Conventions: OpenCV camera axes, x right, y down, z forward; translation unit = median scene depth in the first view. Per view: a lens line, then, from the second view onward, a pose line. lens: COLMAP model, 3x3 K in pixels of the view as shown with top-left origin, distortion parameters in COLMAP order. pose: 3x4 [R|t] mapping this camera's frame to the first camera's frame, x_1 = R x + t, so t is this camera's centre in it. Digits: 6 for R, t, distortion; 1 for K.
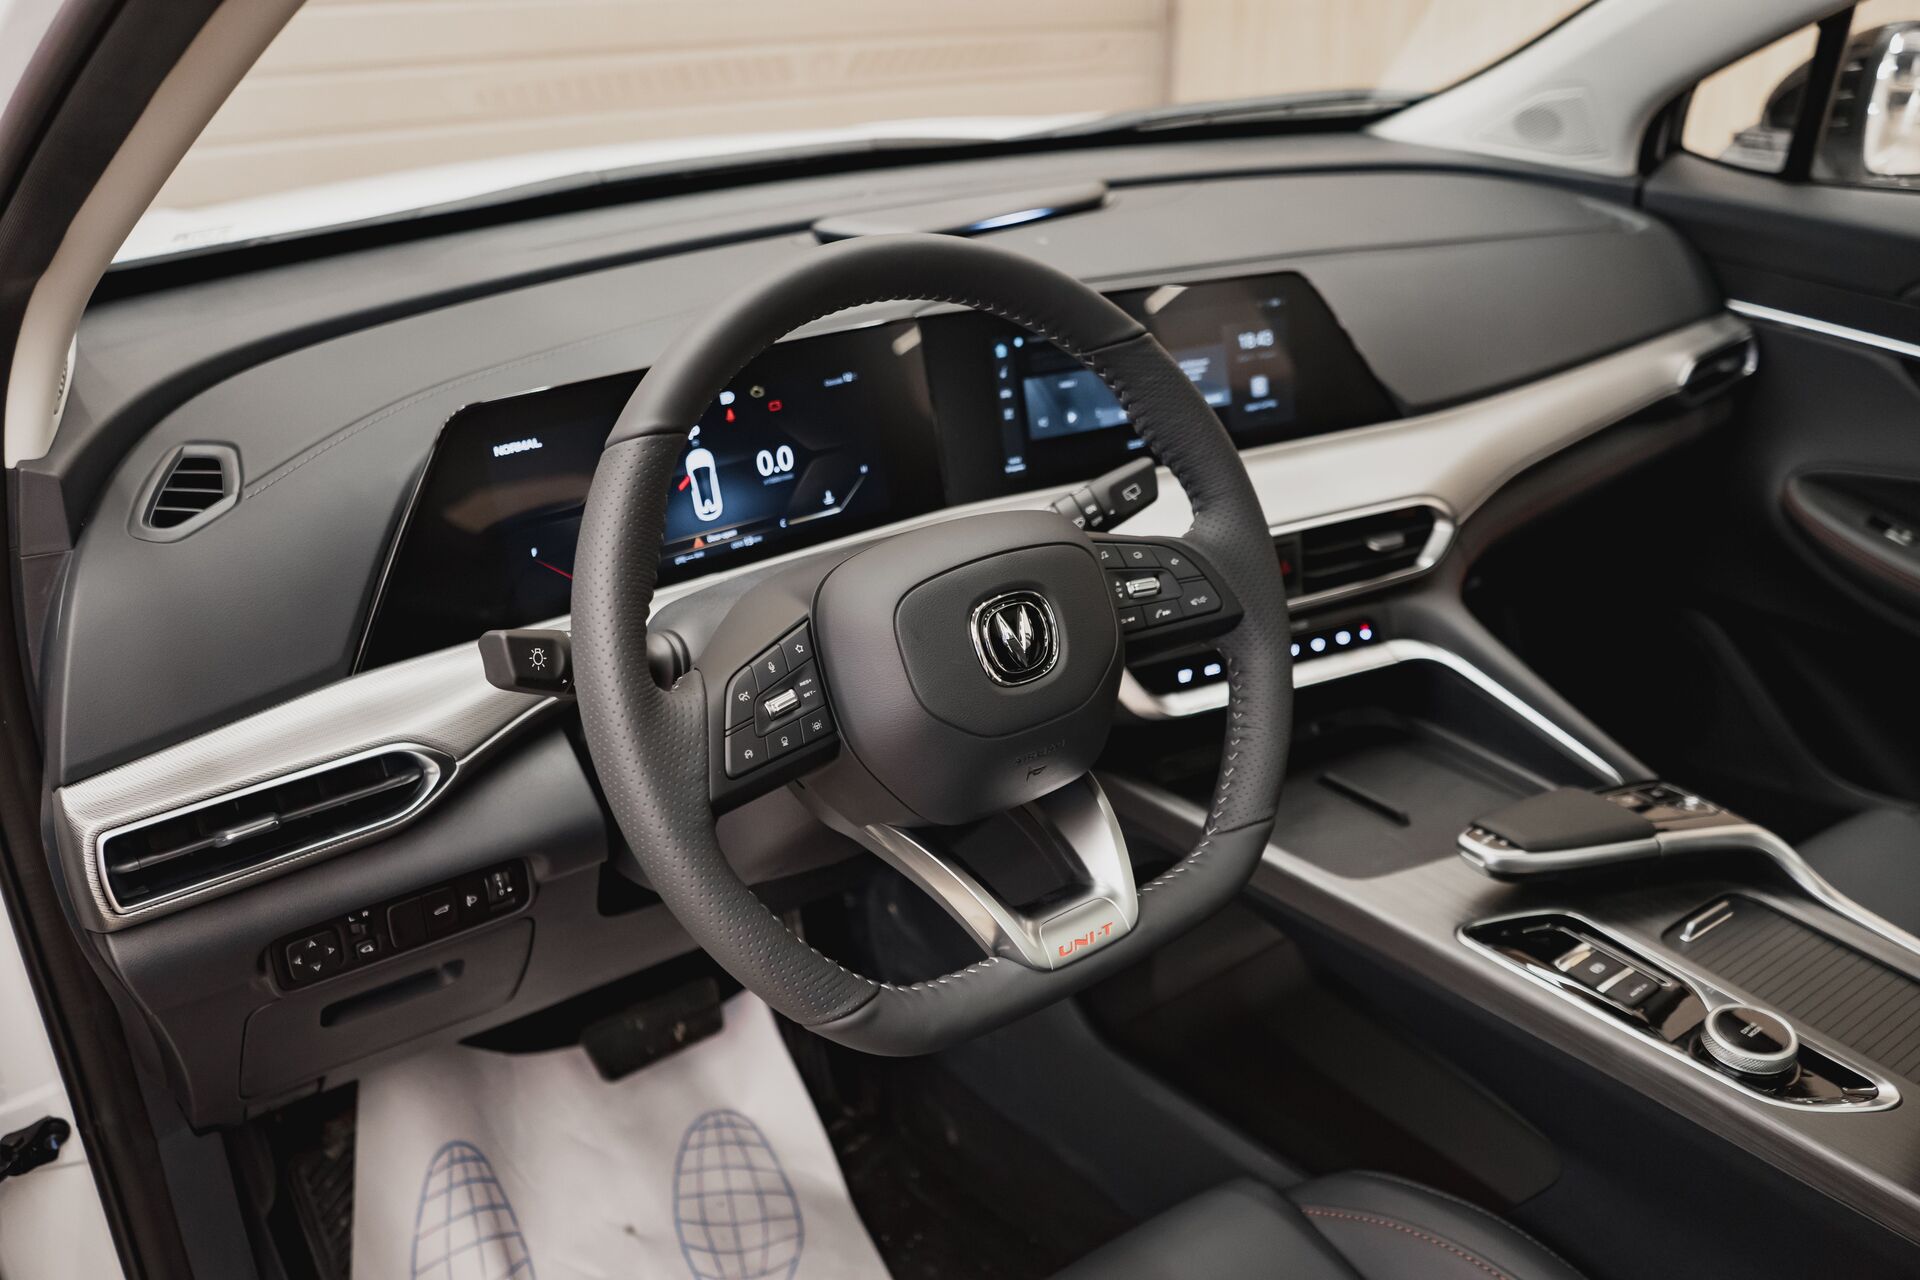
lens RADIAL K [[1536.2, 0, 960.0], [0, 1536.2, 640.0], [0, 0, 1]] dist [-0.089271, 0.047872]
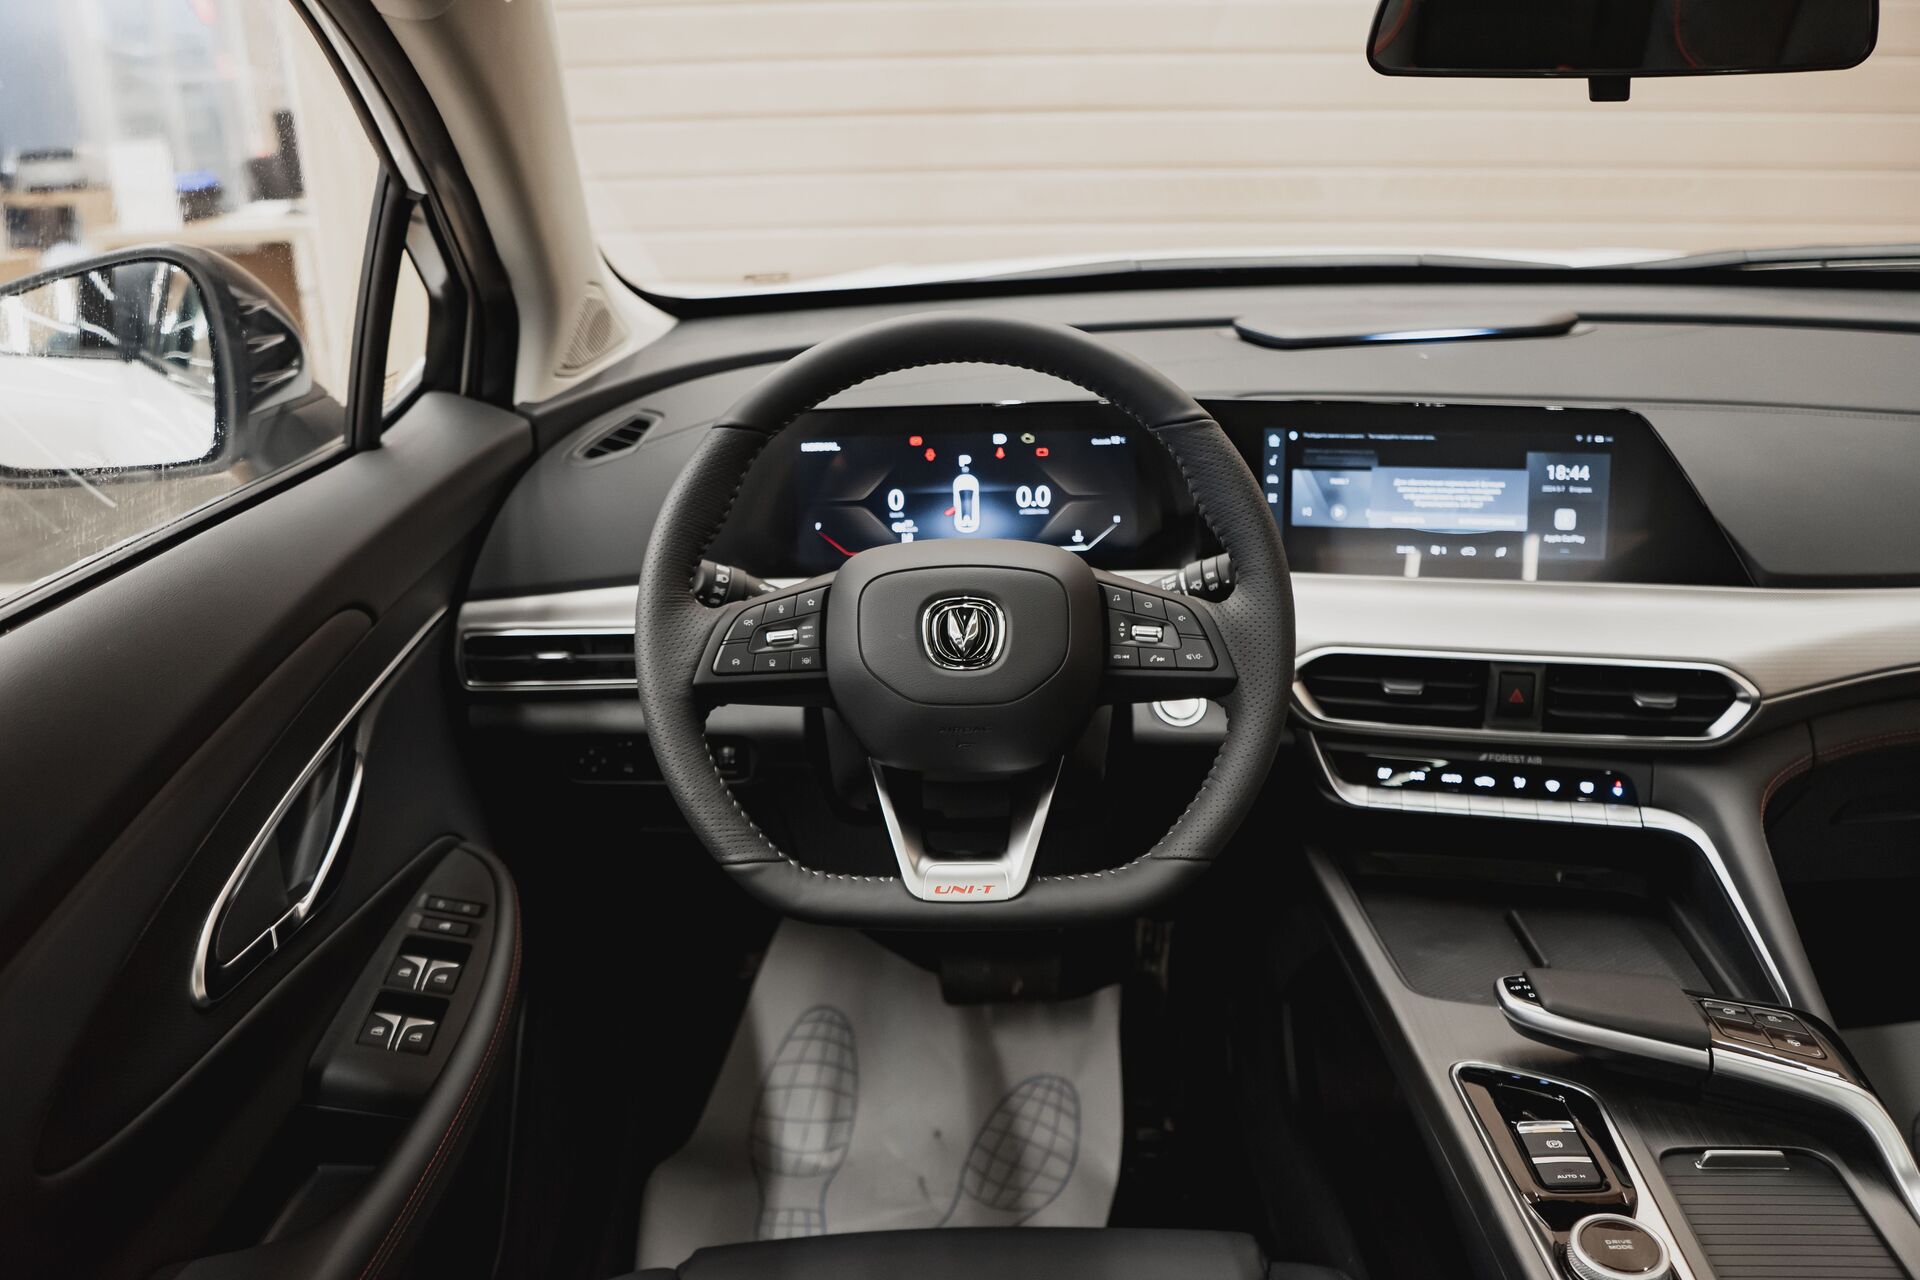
lens RADIAL K [[1541.7, 0, 979.5], [0, 1541.7, 647.7], [0, 0, 1]] dist [-0.101303, 0.088179]
pose [[0.793851, 0.210953, -0.570350, 0.553721], [-0.244867, 0.969395, 0.017725, -0.011081], [0.556634, 0.125589, 0.821210, -0.014832]]
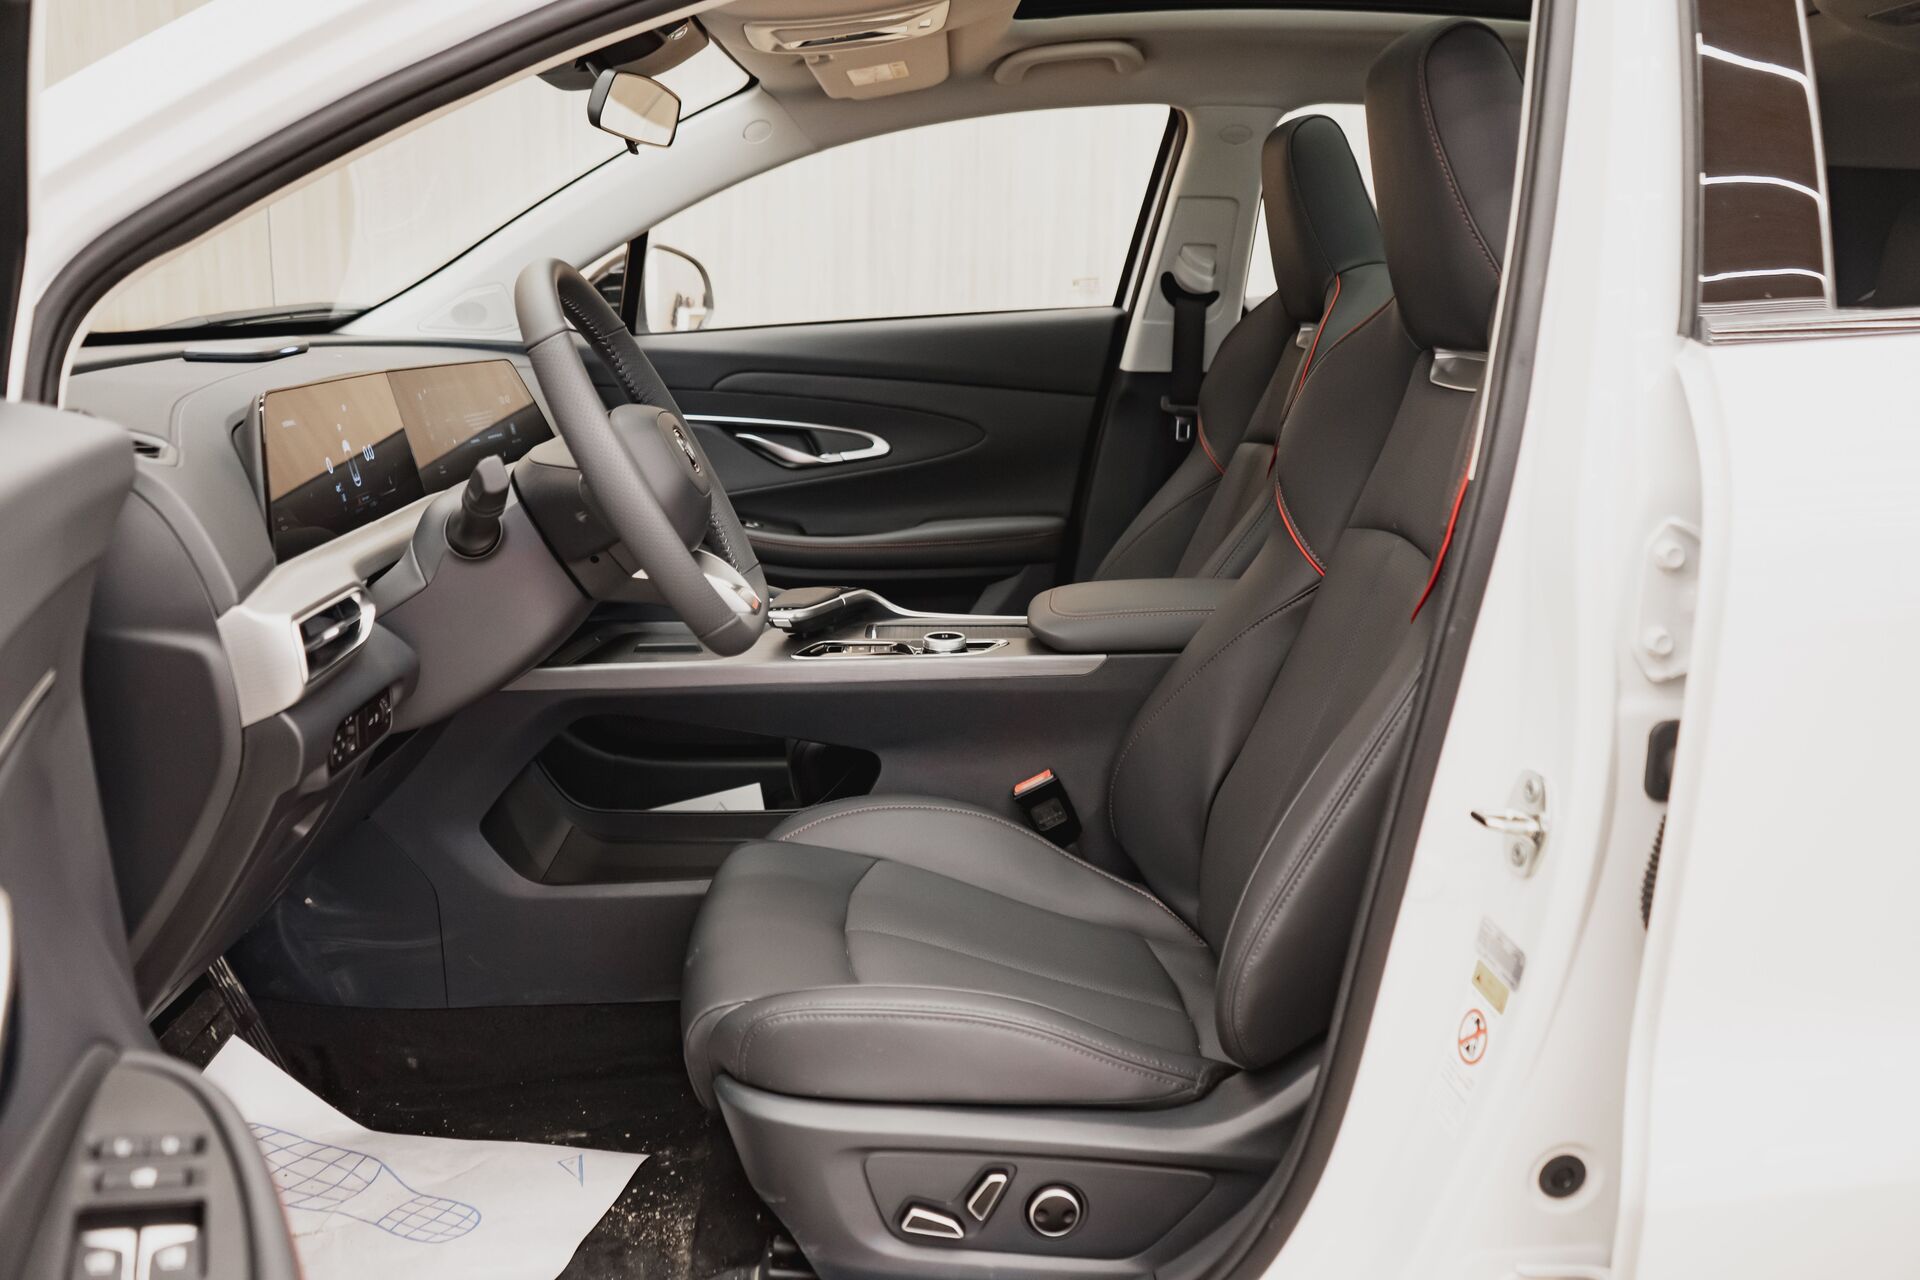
lens RADIAL K [[1536.2, 0, 960.0], [0, 1536.2, 640.0], [0, 0, 1]] dist [-0.089271, 0.047872]
pose [[0.540207, -0.178968, 0.822281, -1.066834], [0.351088, 0.935955, -0.026942, 0.287439], [-0.764796, 0.303248, 0.568443, -0.231888]]
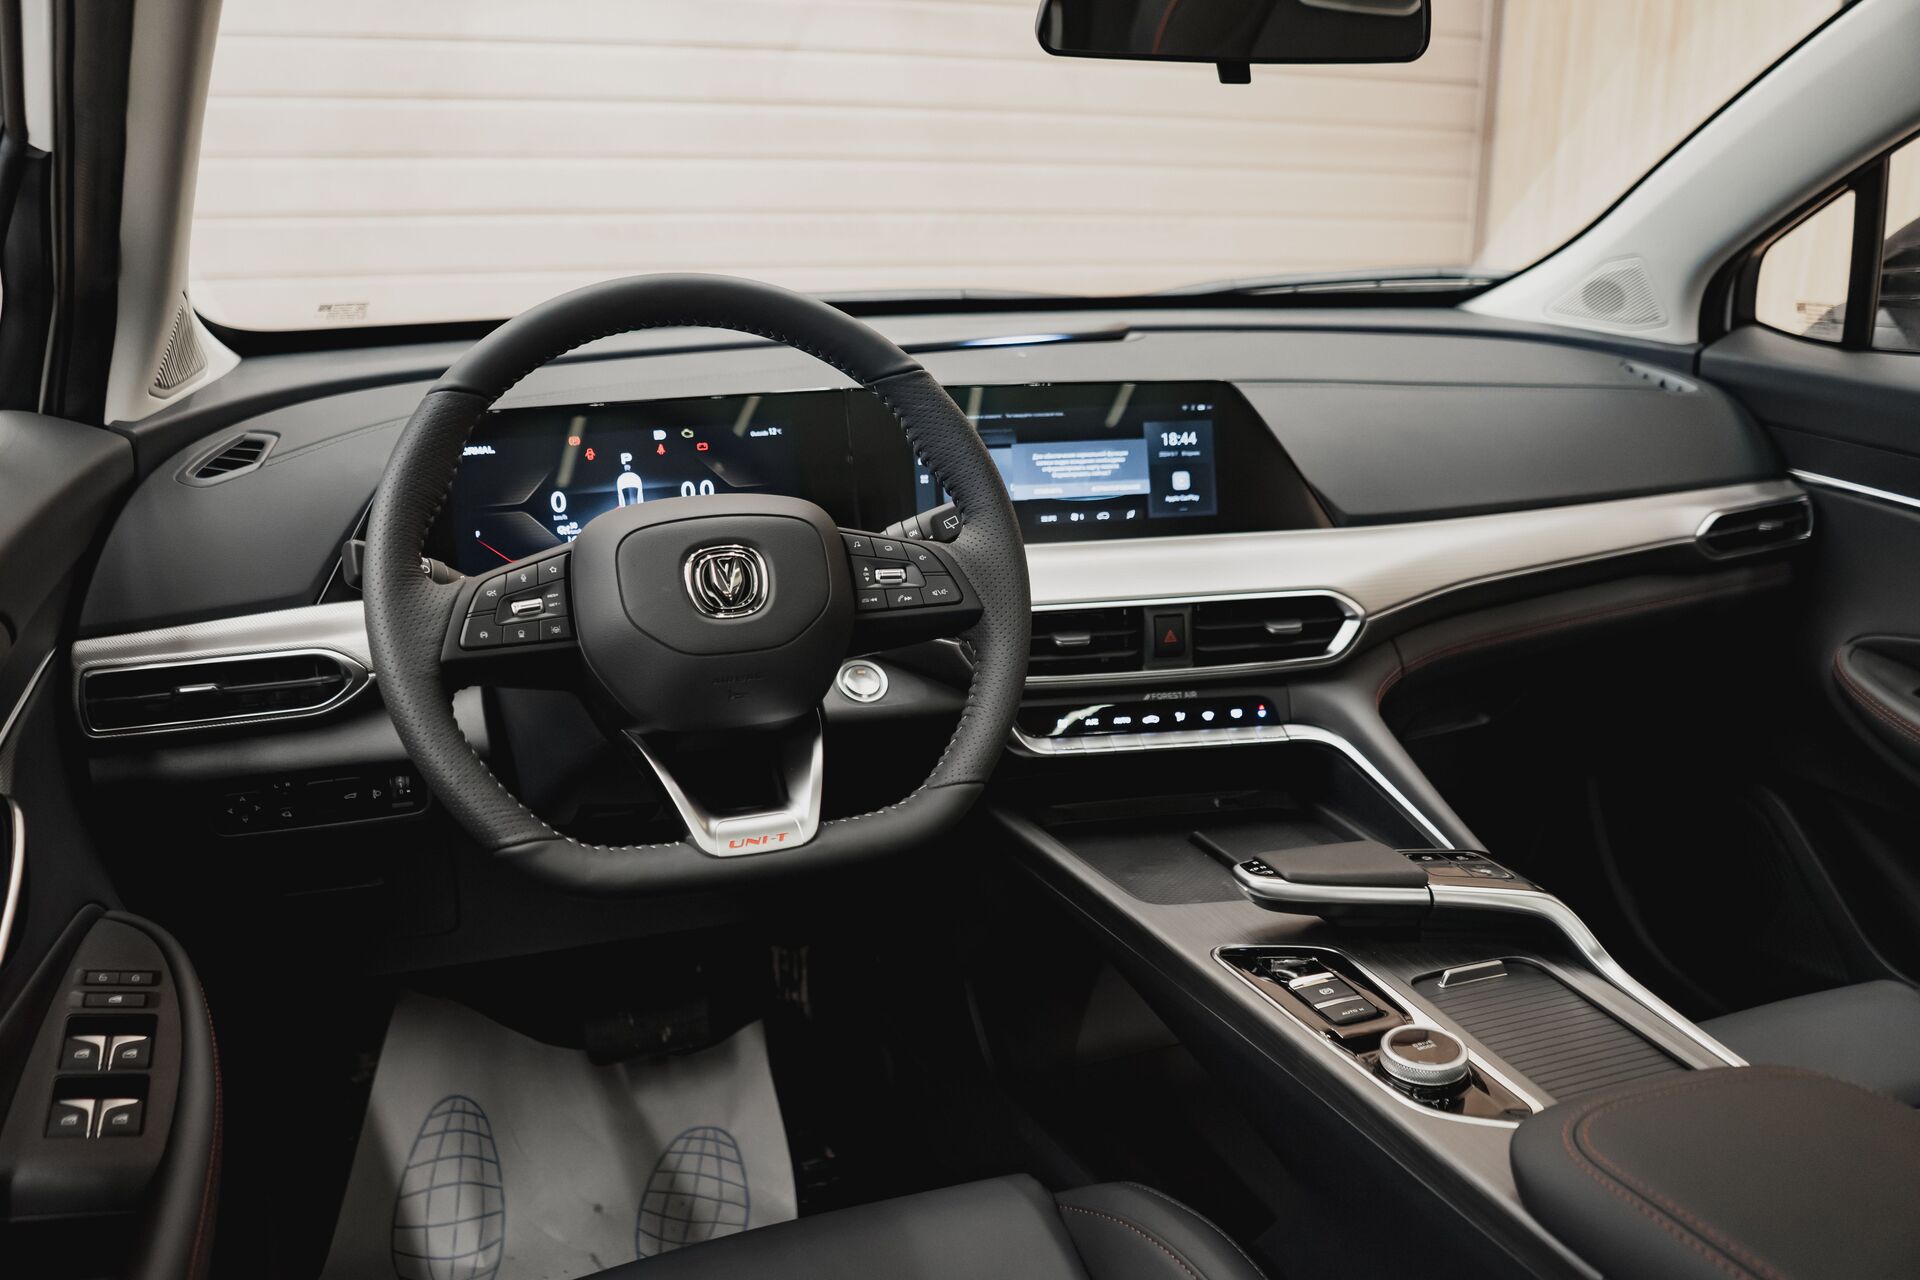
lens RADIAL K [[1536.2, 0, 960.0], [0, 1536.2, 640.0], [0, 0, 1]] dist [-0.089271, 0.047872]
pose [[0.964485, 0.079006, -0.252043, 0.384868], [-0.117441, 0.982978, -0.141284, 0.142713], [0.236591, 0.165867, 0.957347, -0.092127]]
